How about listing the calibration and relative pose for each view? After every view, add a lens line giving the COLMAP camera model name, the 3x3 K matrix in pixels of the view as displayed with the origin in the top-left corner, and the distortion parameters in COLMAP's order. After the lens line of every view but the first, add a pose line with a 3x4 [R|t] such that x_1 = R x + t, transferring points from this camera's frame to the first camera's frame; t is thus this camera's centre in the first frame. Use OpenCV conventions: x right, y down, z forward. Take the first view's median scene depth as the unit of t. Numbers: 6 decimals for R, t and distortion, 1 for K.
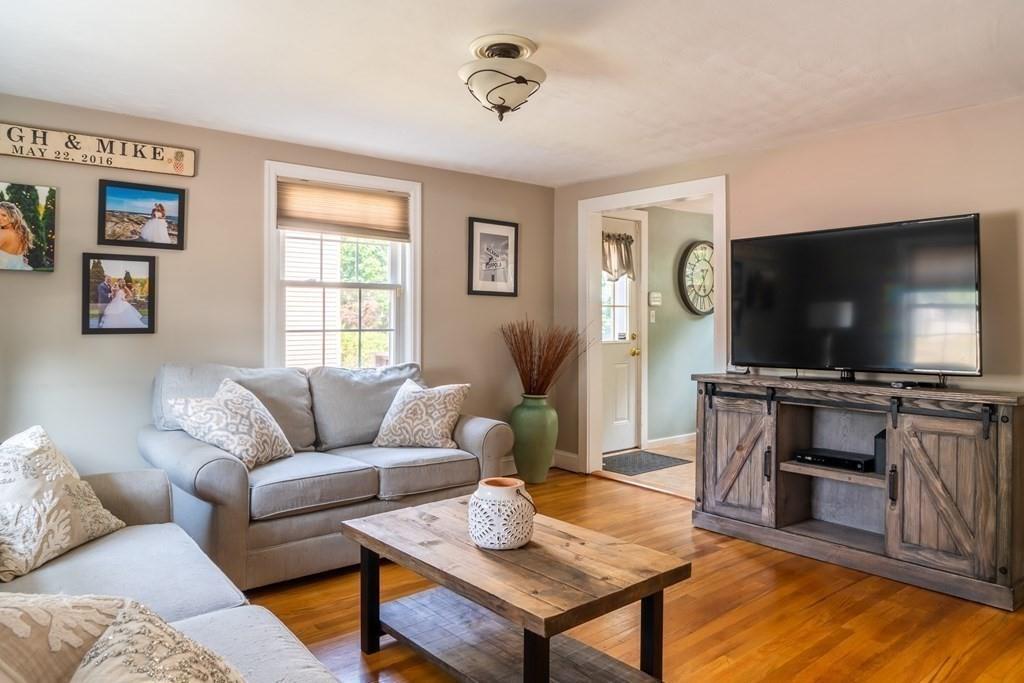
lens RADIAL K [[699.5, 0, 511.8], [0, 699.5, 309.0], [0, 0, 1]] dist [0.002547, 0.002392]
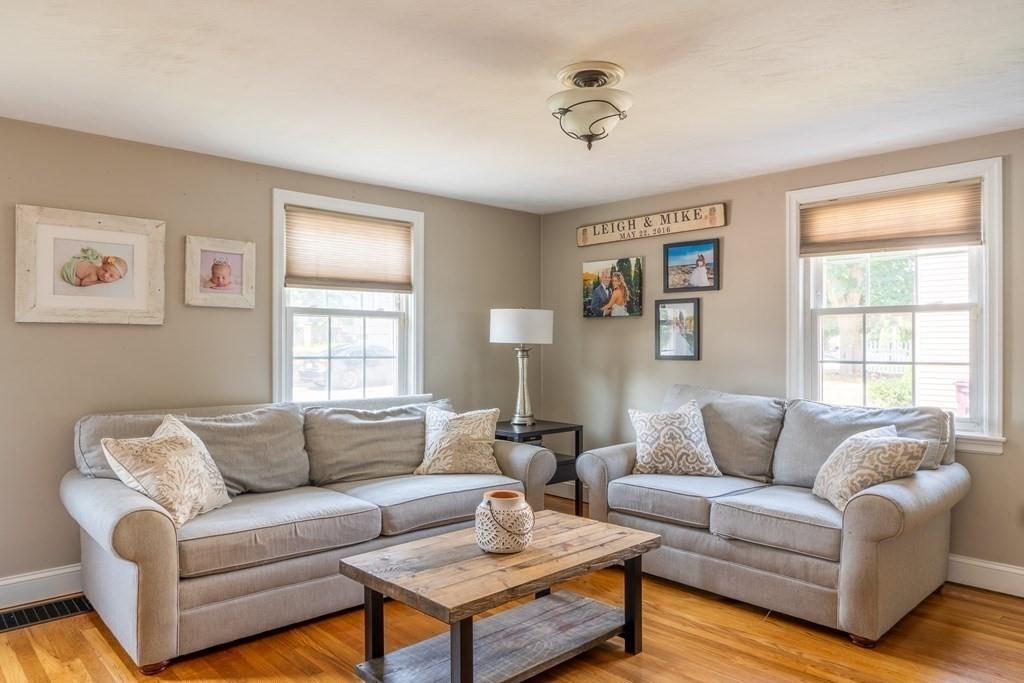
lens RADIAL K [[698.8, 0, 512.0], [0, 698.8, 341.5], [0, 0, 1]] dist [0.003699, 0.000792]
pose [[0.067891, -0.007927, -0.997661, 0.699031], [0.011222, 0.999911, -0.007181, 0.006789], [0.997630, -0.010708, 0.067974, 0.592359]]
